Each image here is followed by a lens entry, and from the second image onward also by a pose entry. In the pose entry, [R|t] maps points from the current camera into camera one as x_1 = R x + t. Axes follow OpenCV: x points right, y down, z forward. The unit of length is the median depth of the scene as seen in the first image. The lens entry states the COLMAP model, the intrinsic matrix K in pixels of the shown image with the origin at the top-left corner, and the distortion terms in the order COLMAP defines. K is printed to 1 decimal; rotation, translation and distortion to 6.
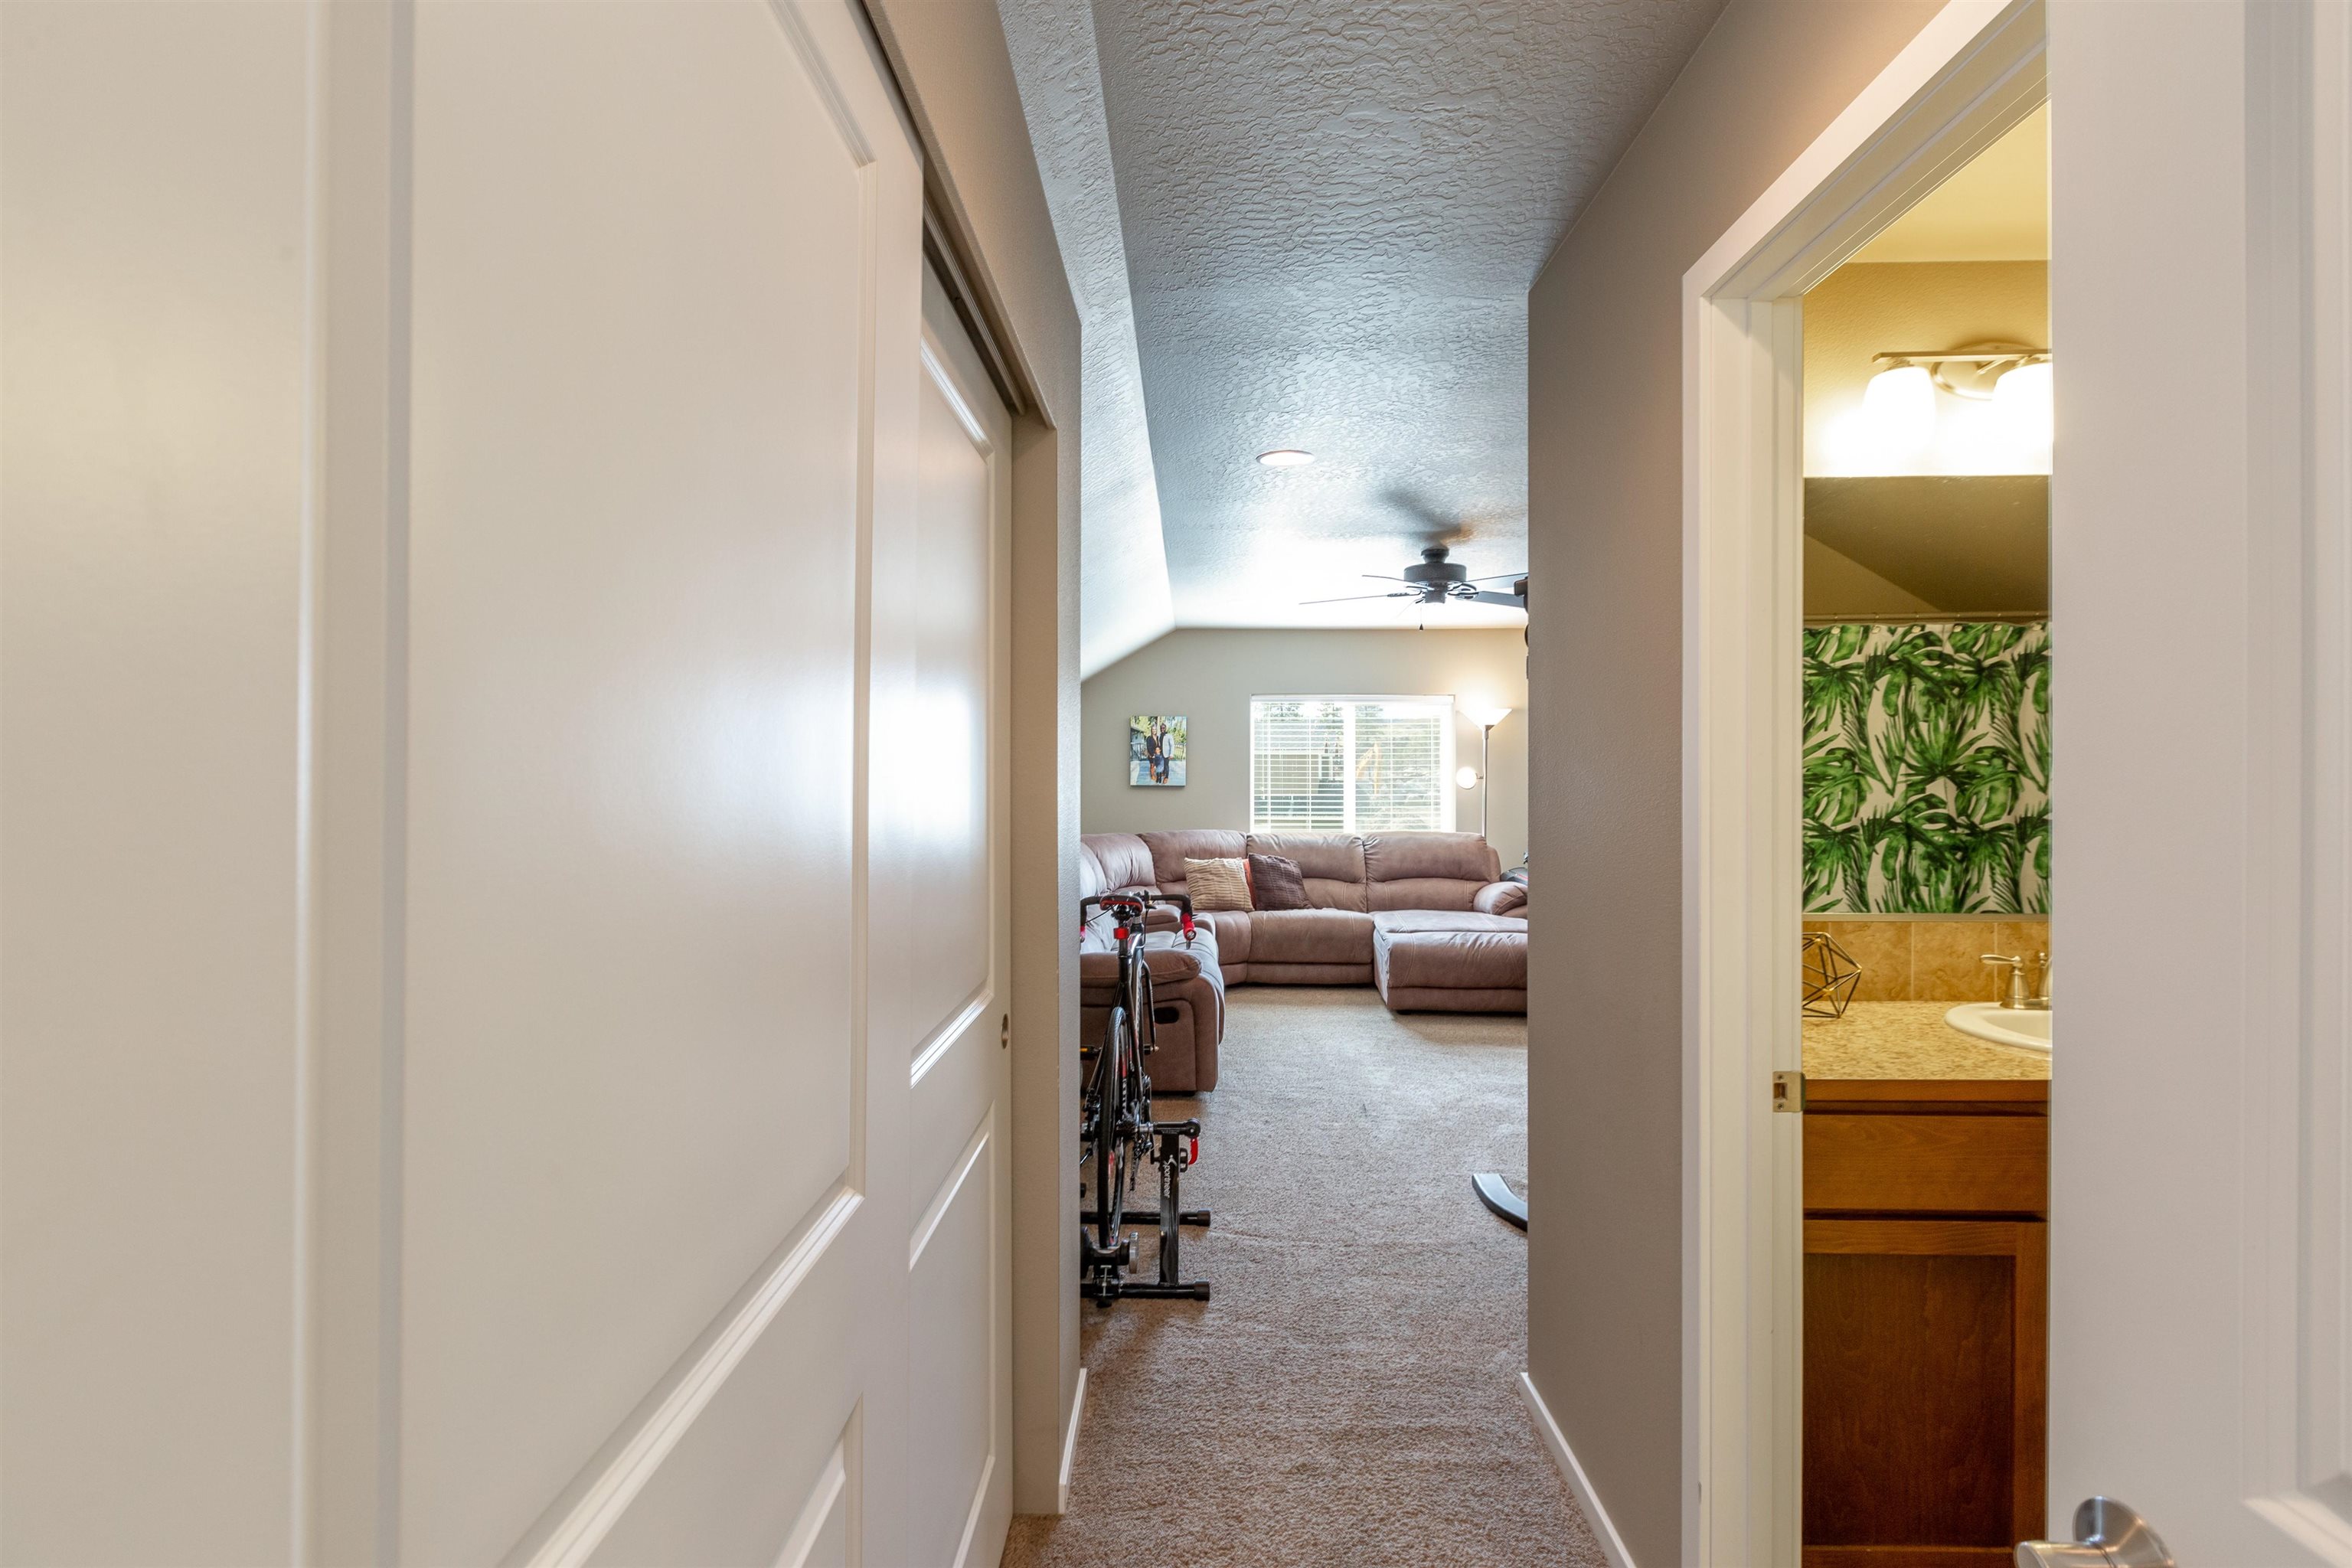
lens RADIAL K [[1057.1, 0, 1169.6], [0, 1057.1, 773.7], [0, 0, 1]] dist [-0.000498, -0.000017]
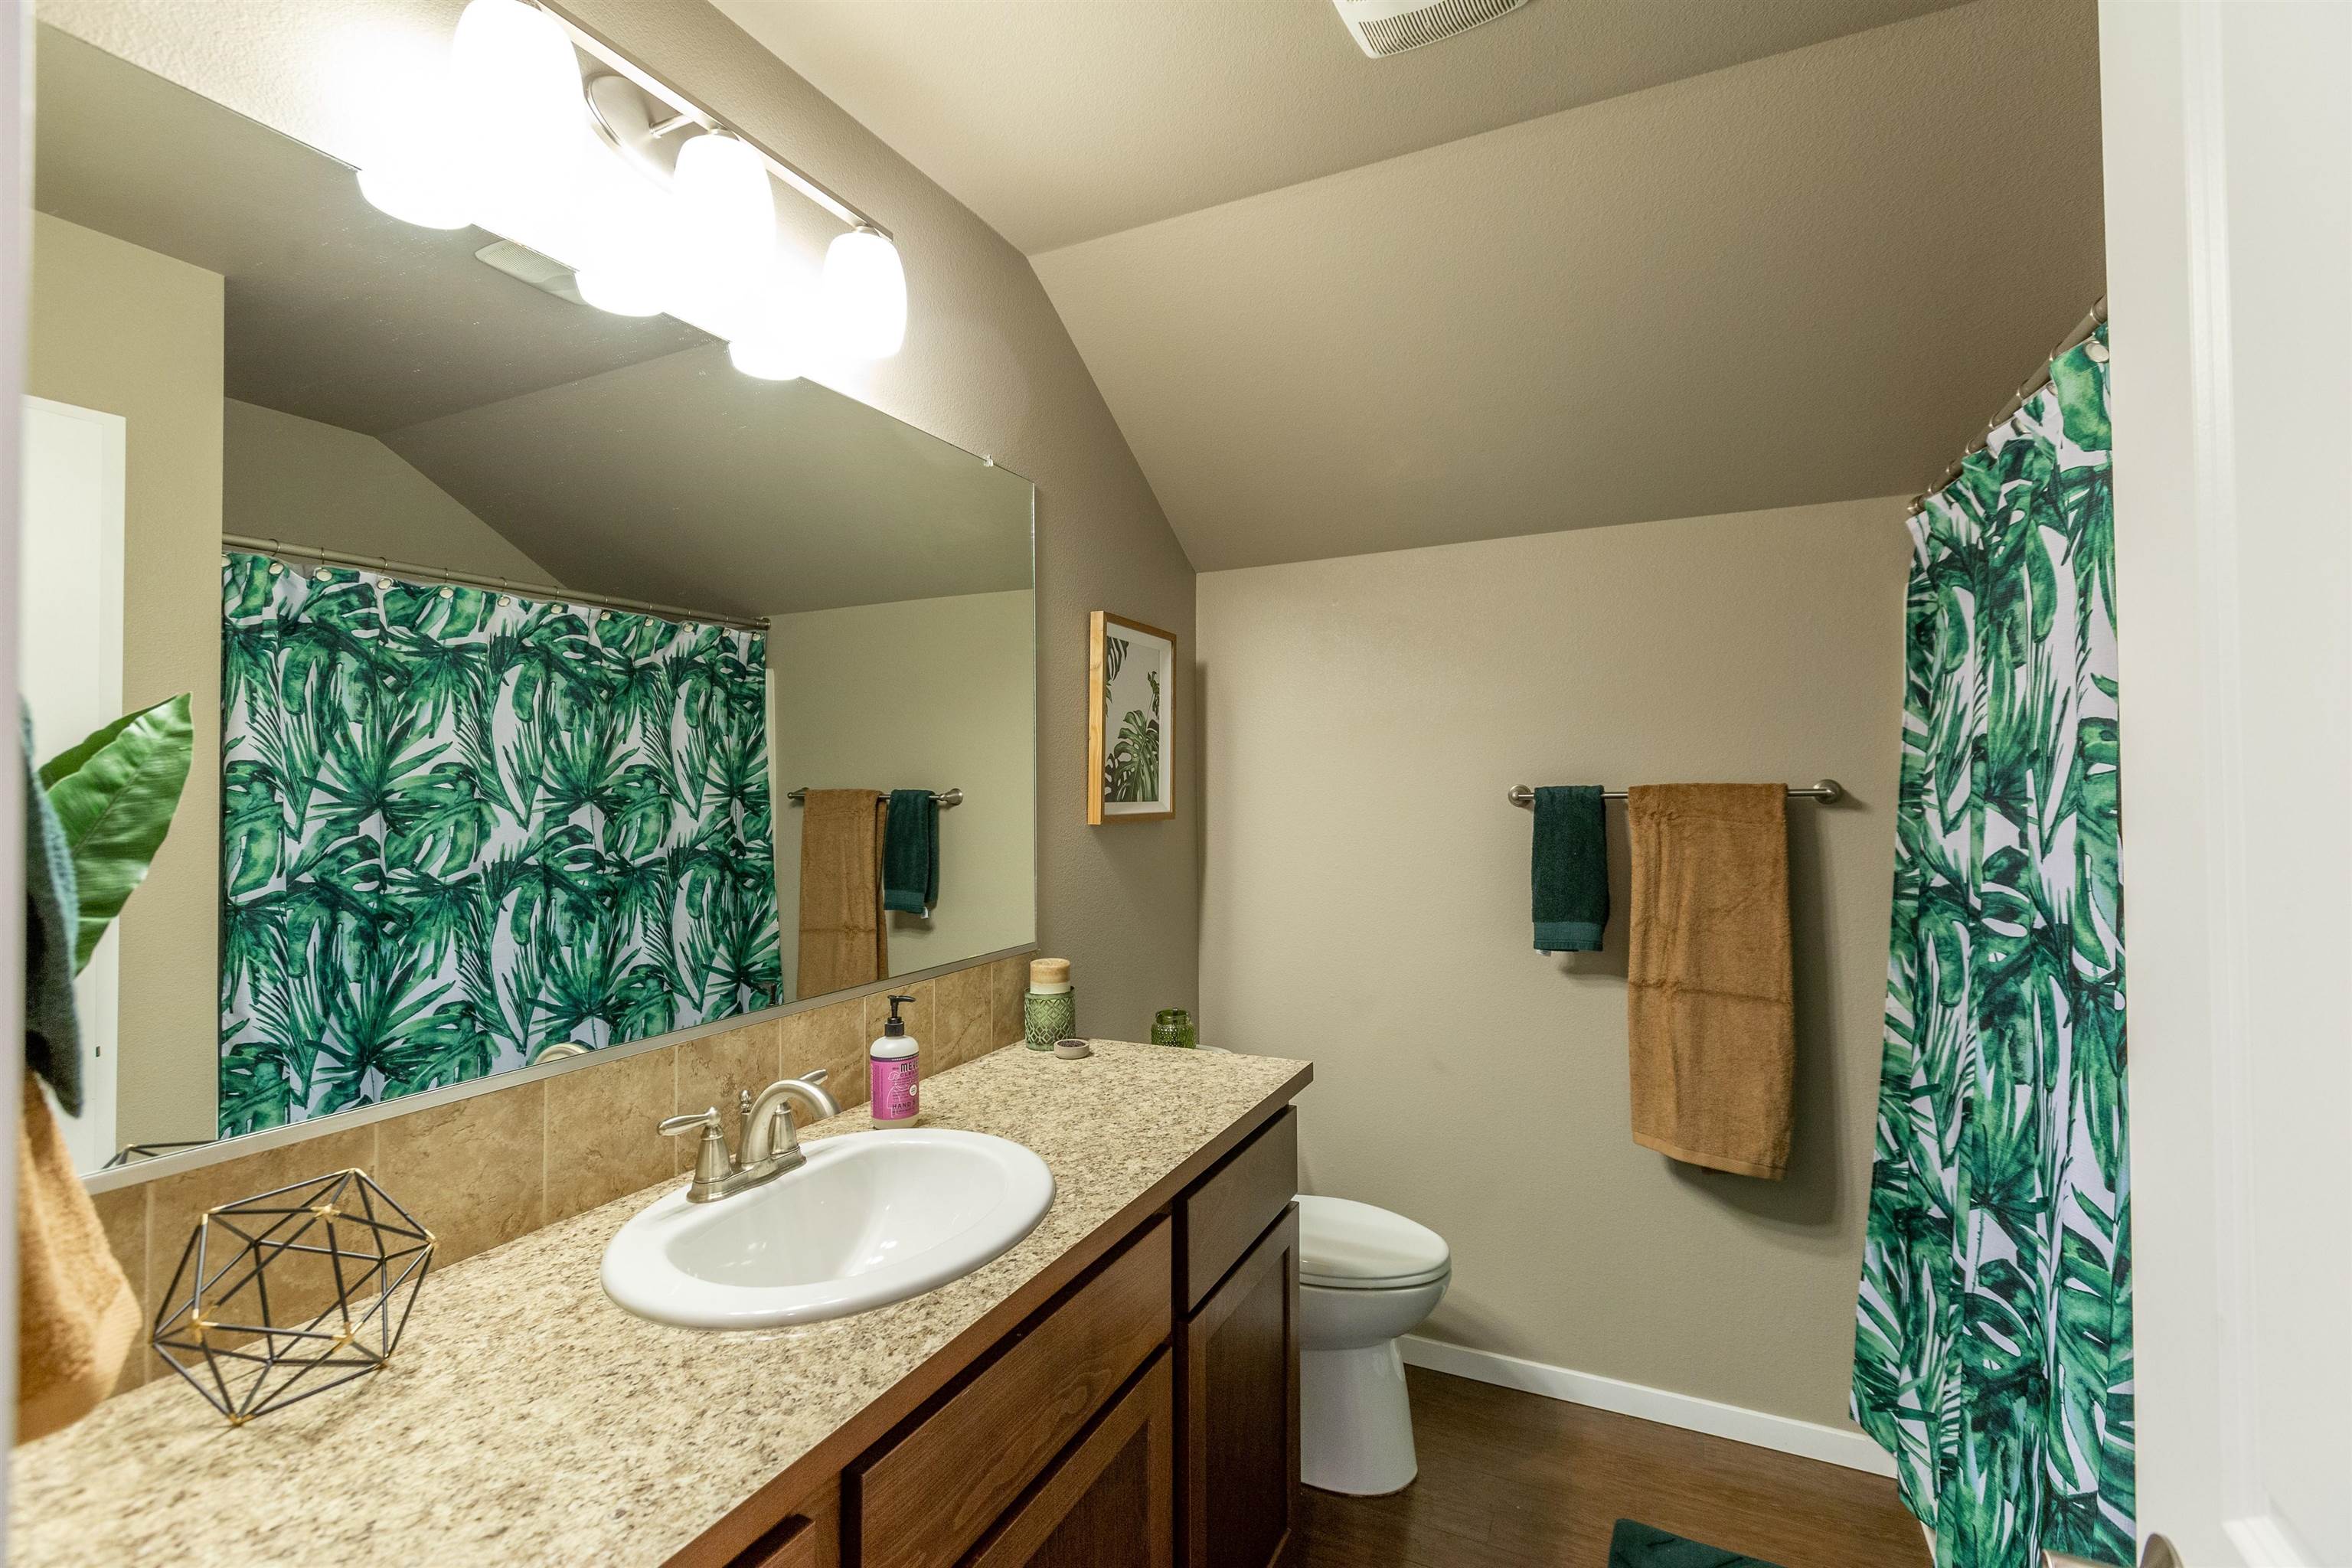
lens RADIAL K [[1057.1, 0, 1169.6], [0, 1057.1, 773.7], [0, 0, 1]] dist [-0.000498, -0.000017]
pose [[0.419131, 0.010891, 0.907860, 0.201770], [0.008578, 0.999836, -0.015955, -0.002229], [-0.907885, 0.014475, 0.418969, 0.282124]]
